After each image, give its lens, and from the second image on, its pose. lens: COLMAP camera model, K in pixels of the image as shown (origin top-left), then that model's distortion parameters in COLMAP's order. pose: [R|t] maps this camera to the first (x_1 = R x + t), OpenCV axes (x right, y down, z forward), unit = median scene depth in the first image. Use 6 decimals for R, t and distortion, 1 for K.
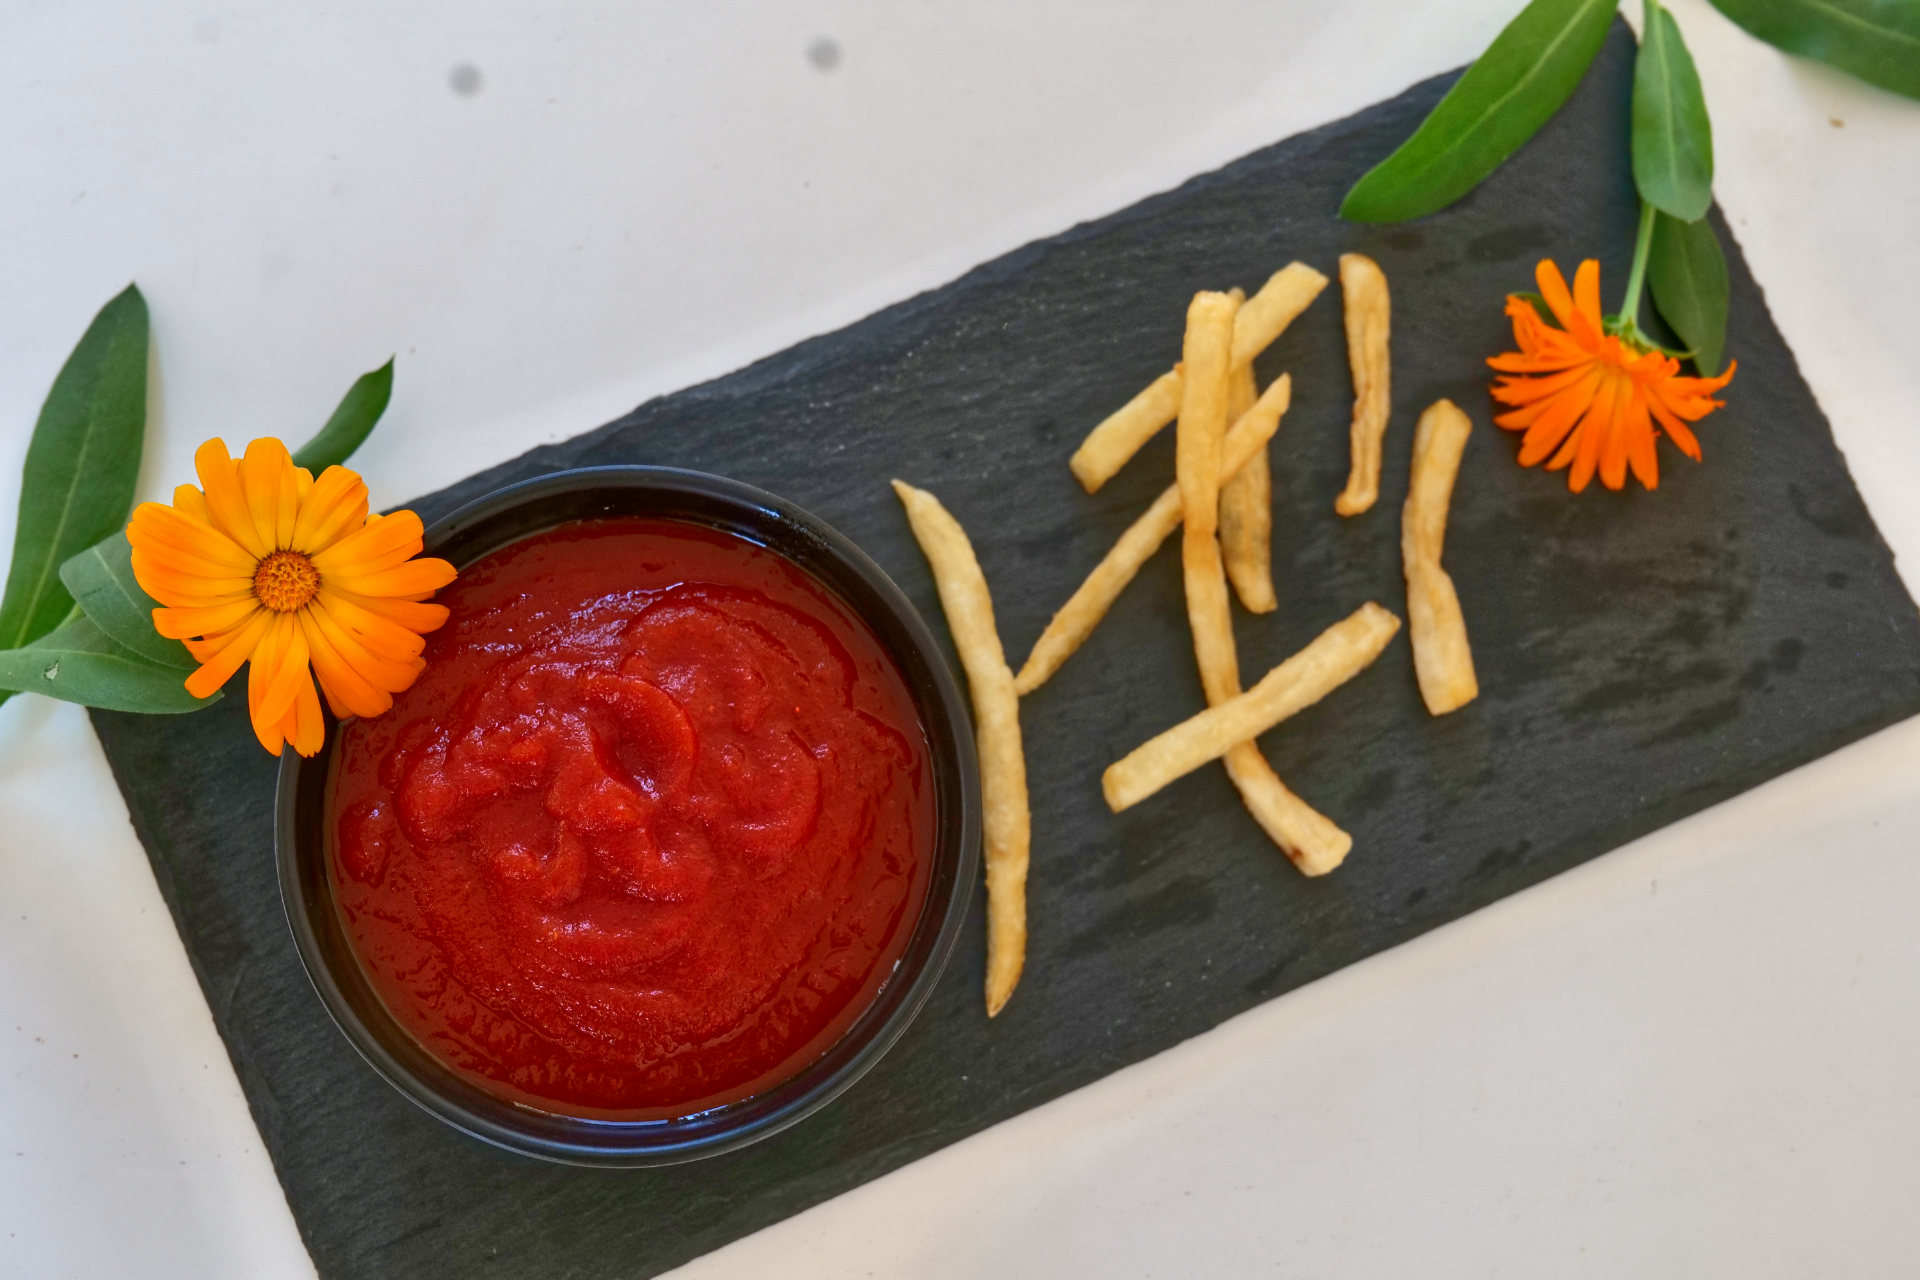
lens RADIAL K [[3232.6, 0, 960.0], [0, 3232.6, 640.0], [0, 0, 1]] dist [0.031279, -0.357703]
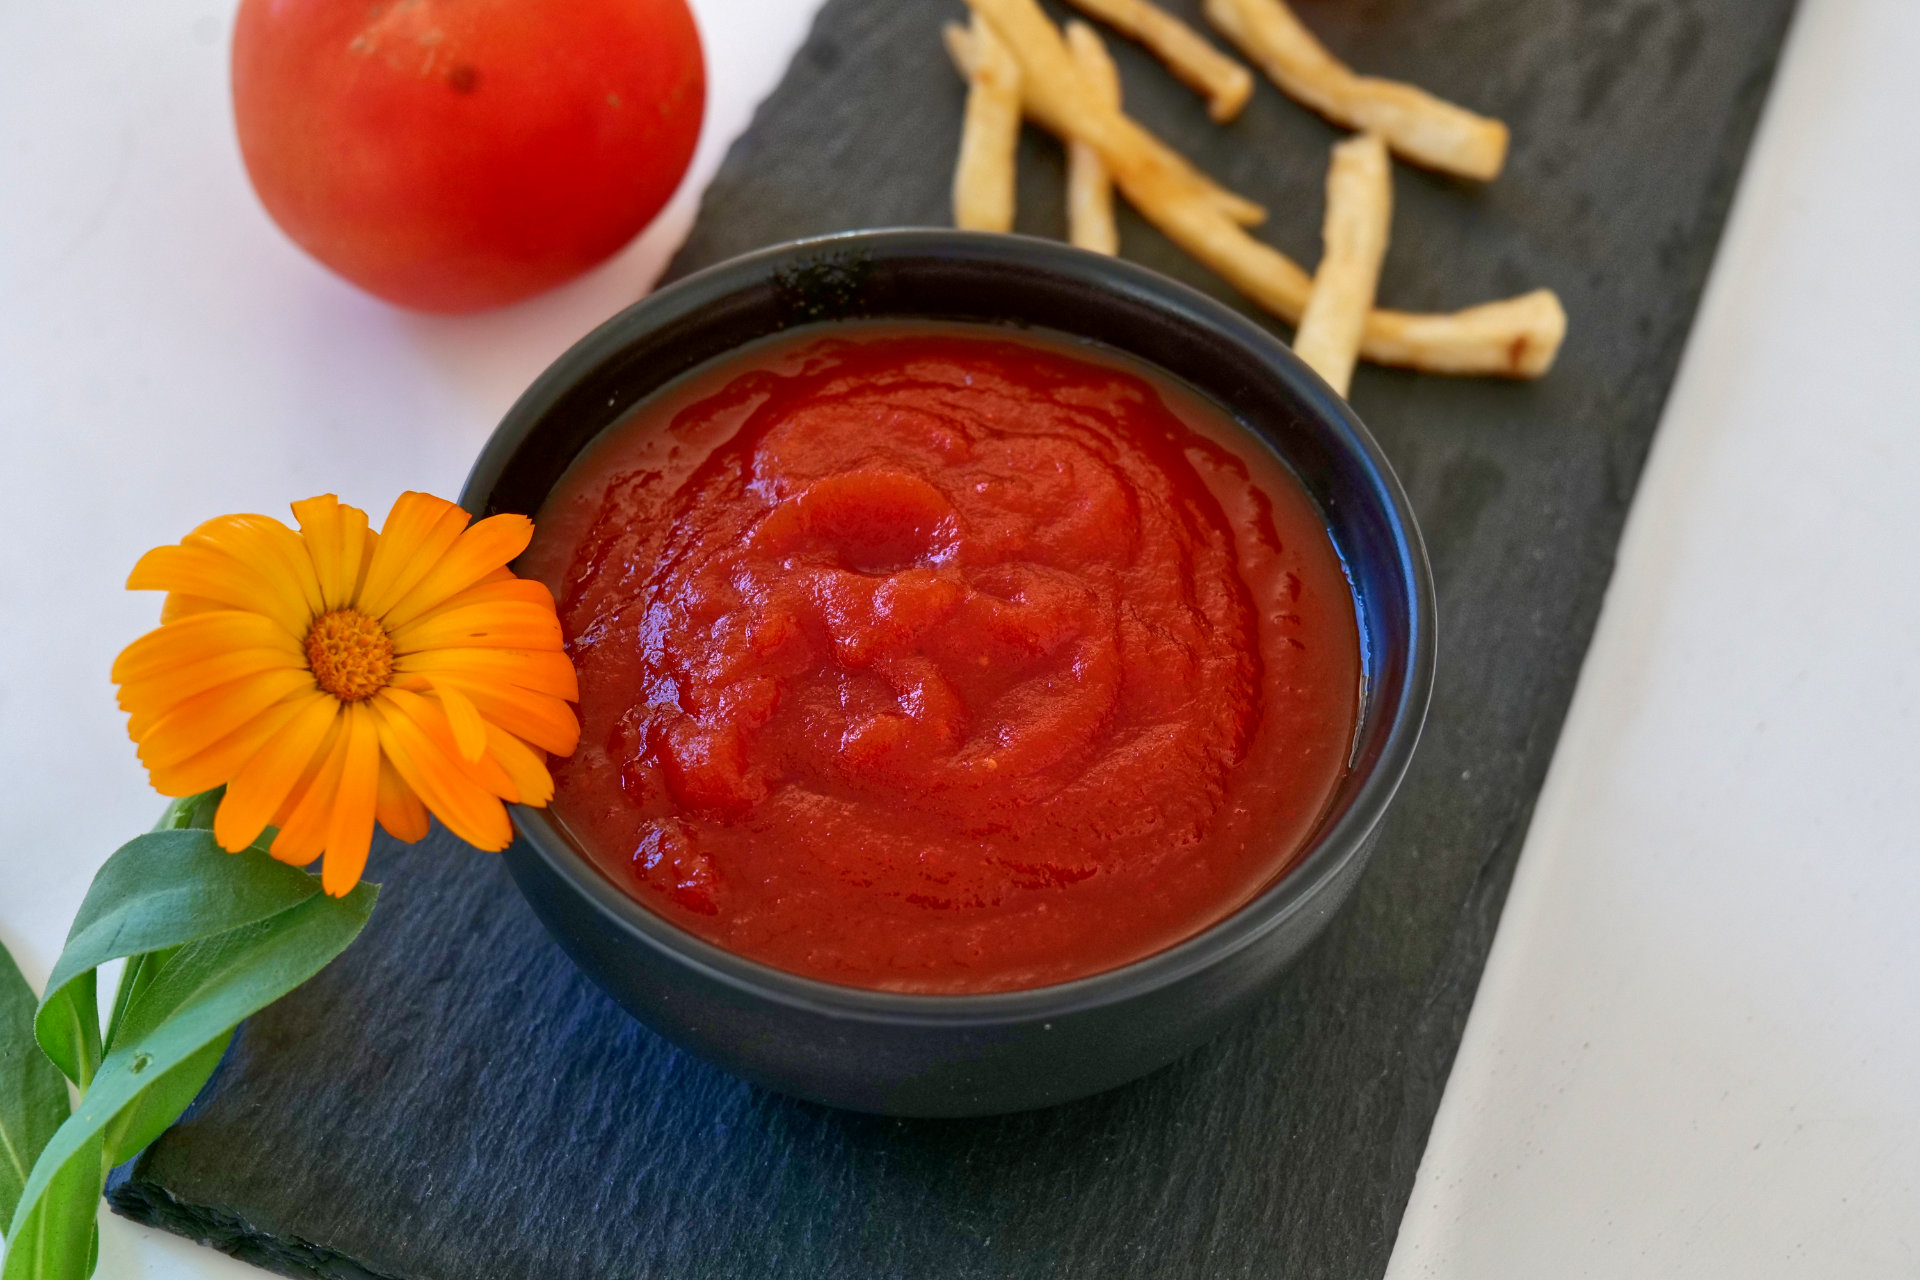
lens RADIAL K [[3232.6, 0, 960.0], [0, 3232.6, 640.0], [0, 0, 1]] dist [0.031279, -0.357703]
pose [[0.701878, -0.582760, 0.409582, -0.358494], [0.704067, 0.654757, -0.274923, 0.233826], [-0.107963, 0.481336, 0.869862, 0.354388]]
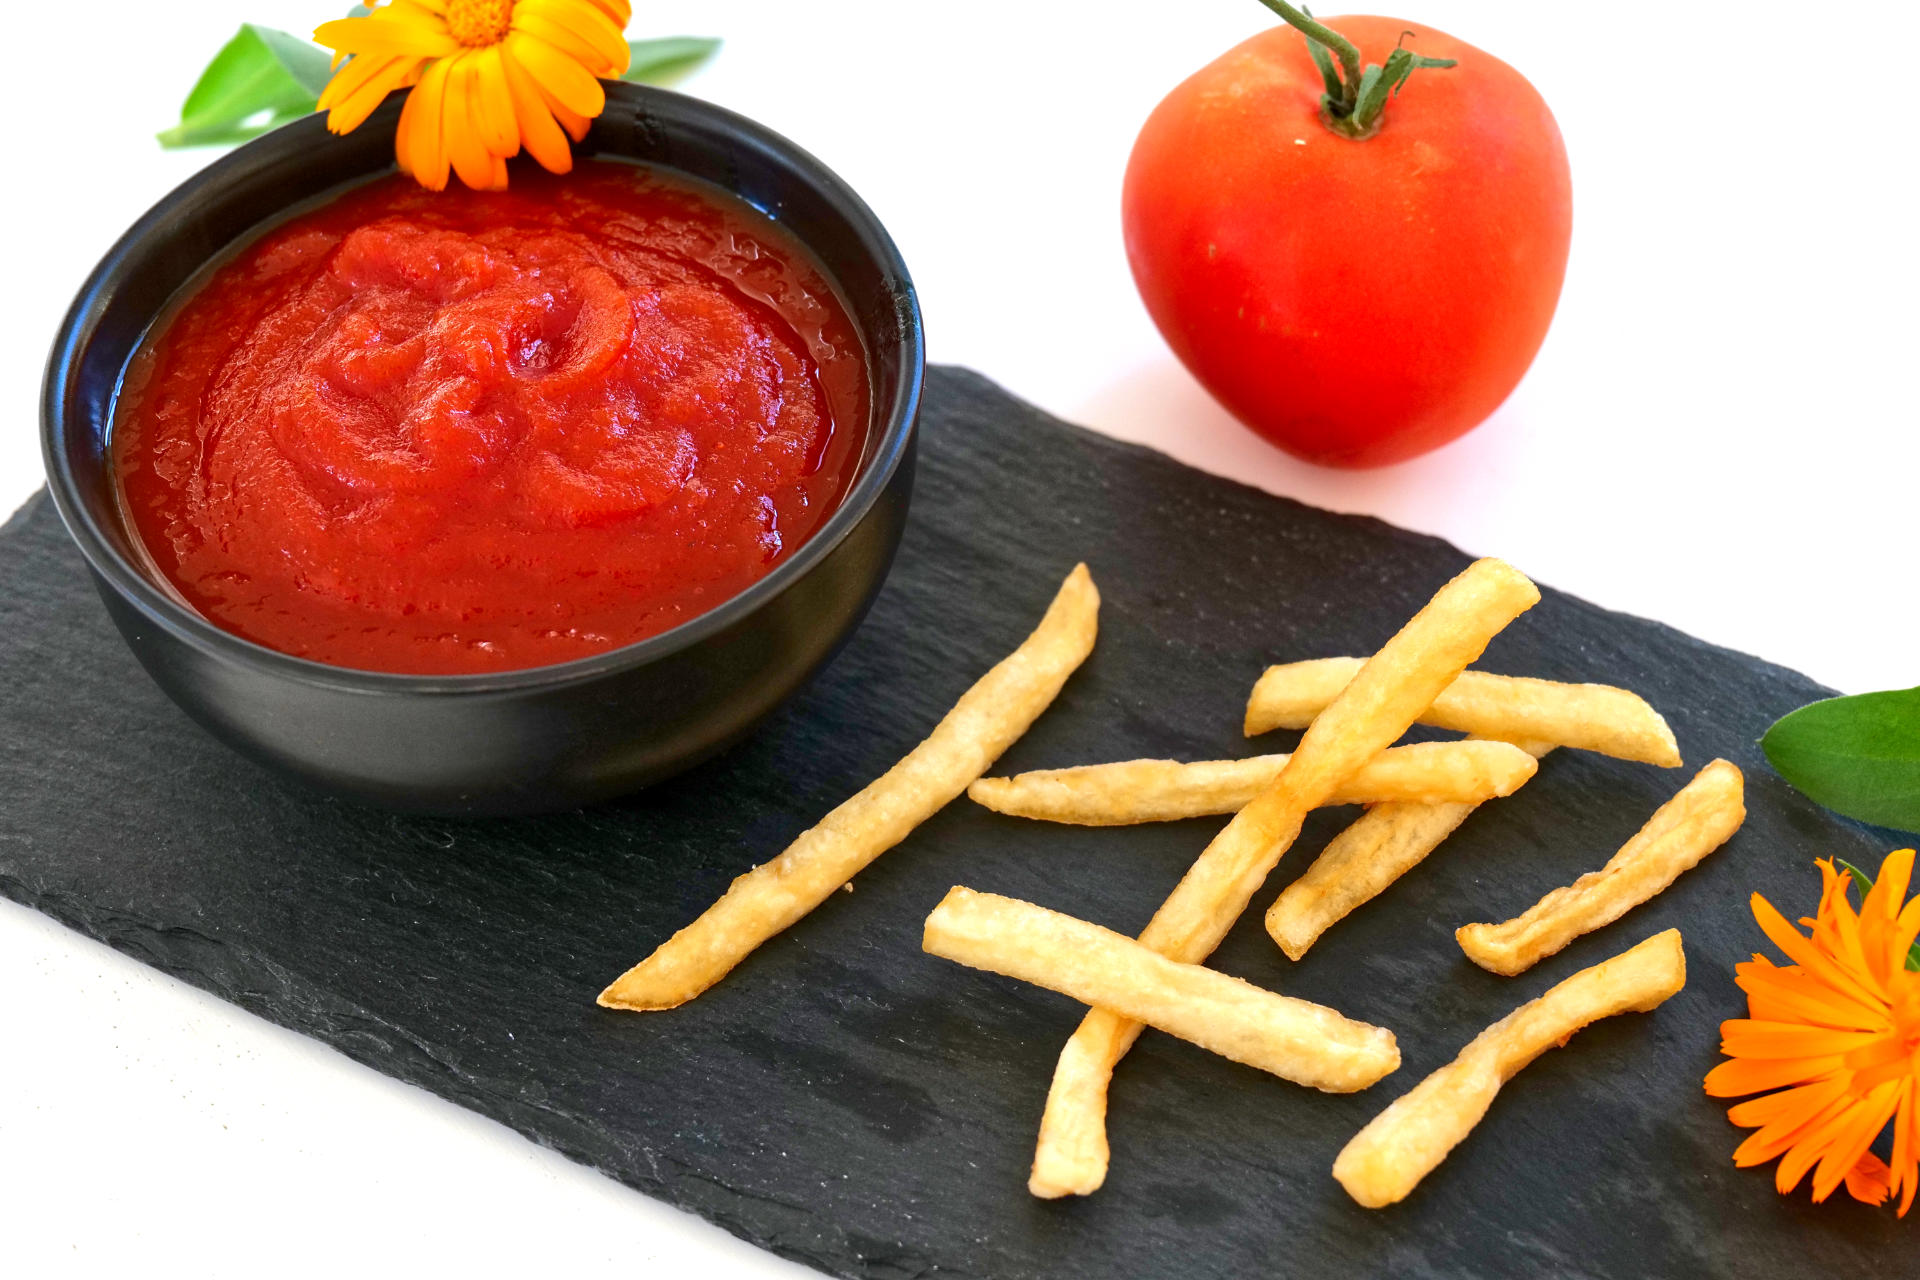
lens RADIAL K [[3232.6, 0, 960.0], [0, 3232.6, 640.0], [0, 0, 1]] dist [0.031279, -0.357703]
pose [[0.625349, 0.554245, -0.549318, 0.409717], [-0.761480, 0.587269, -0.274340, 0.203486], [0.170546, 0.589854, 0.789295, 0.386988]]
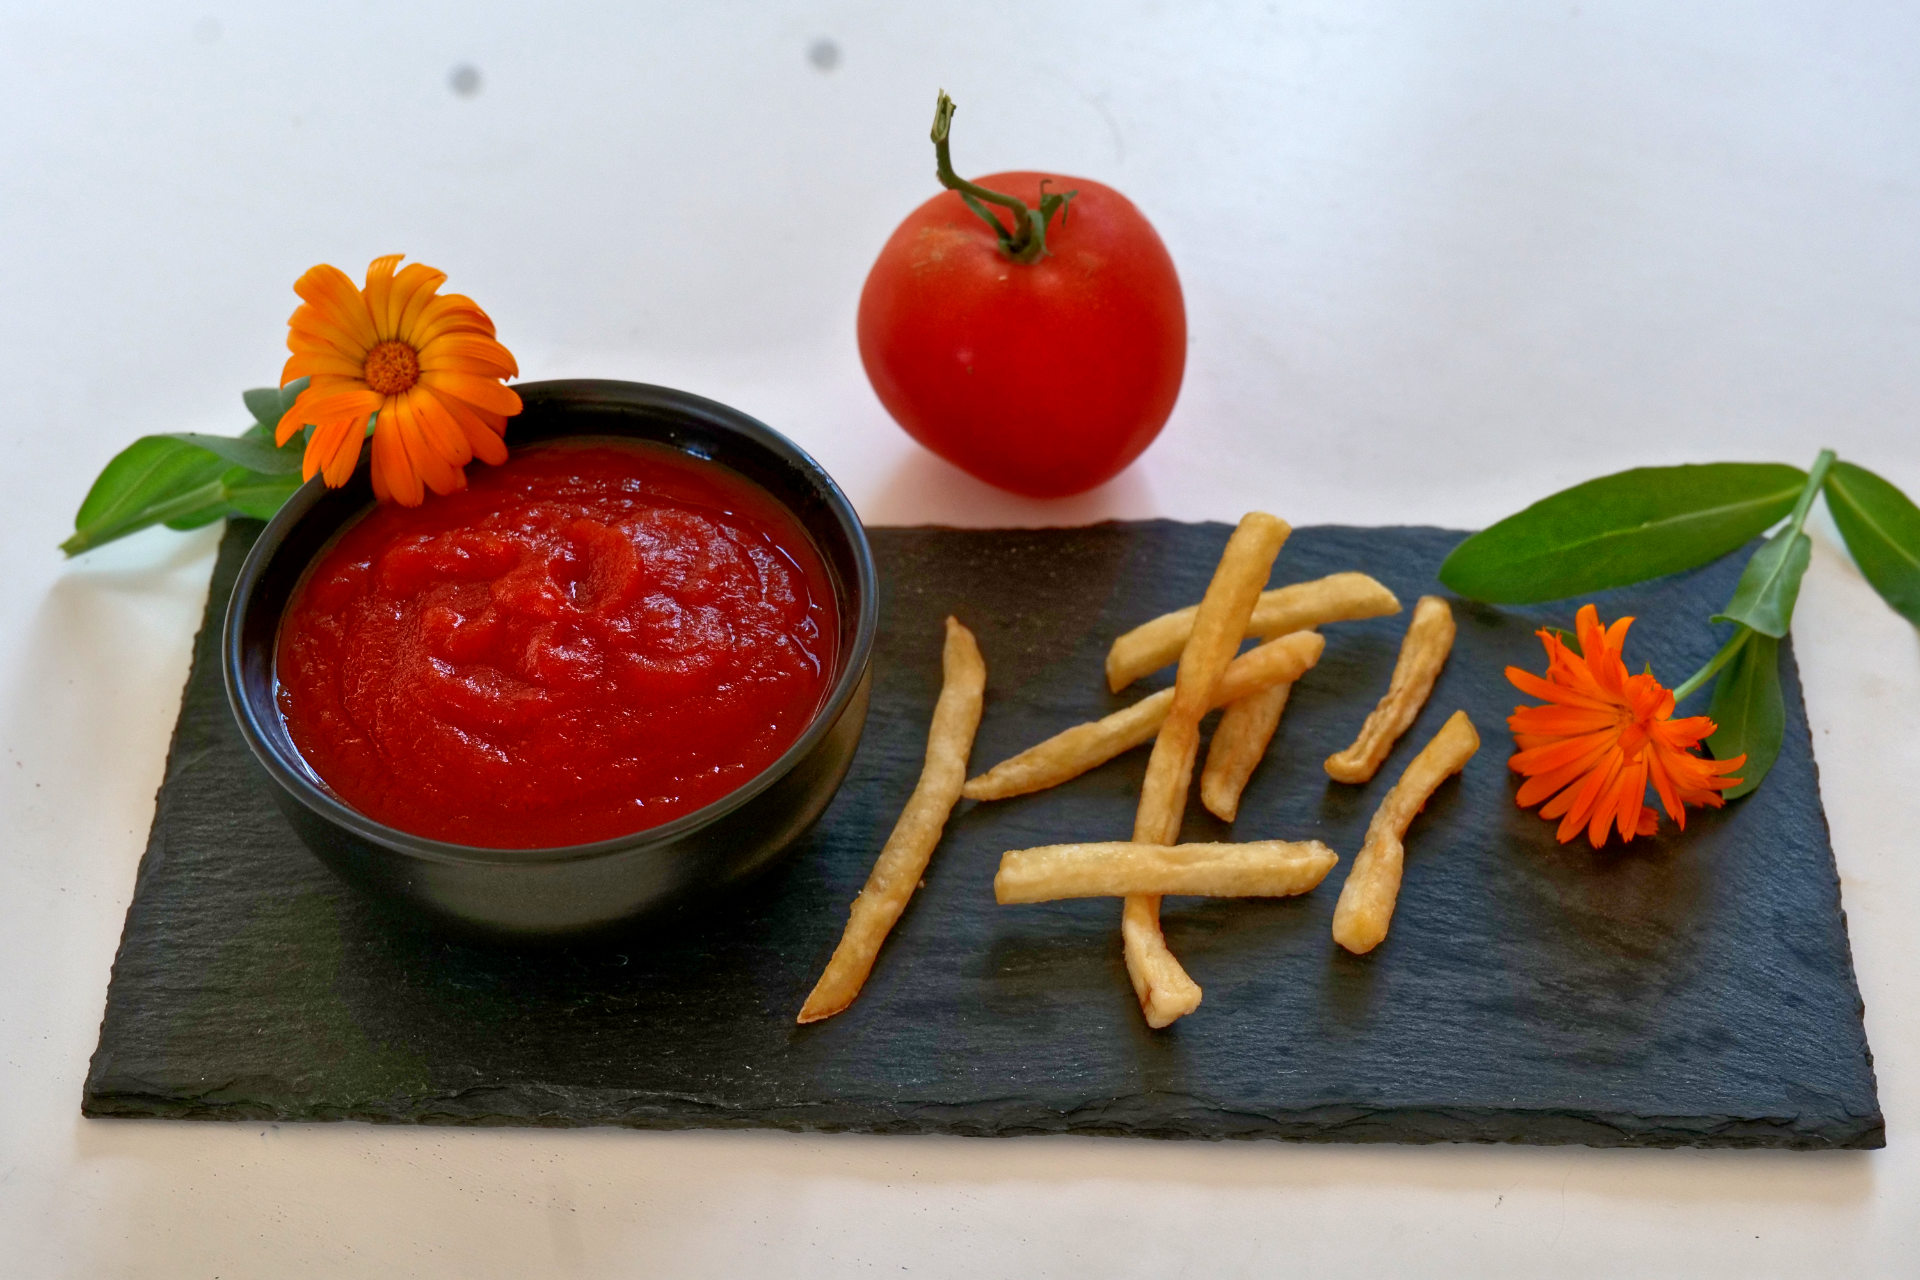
lens RADIAL K [[3232.6, 0, 960.0], [0, 3232.6, 640.0], [0, 0, 1]] dist [0.031279, -0.357703]
pose [[0.899334, 0.281077, -0.334954, 0.350396], [-0.417092, 0.781407, -0.464152, 0.460066], [0.131273, 0.557134, 0.819981, 0.123231]]
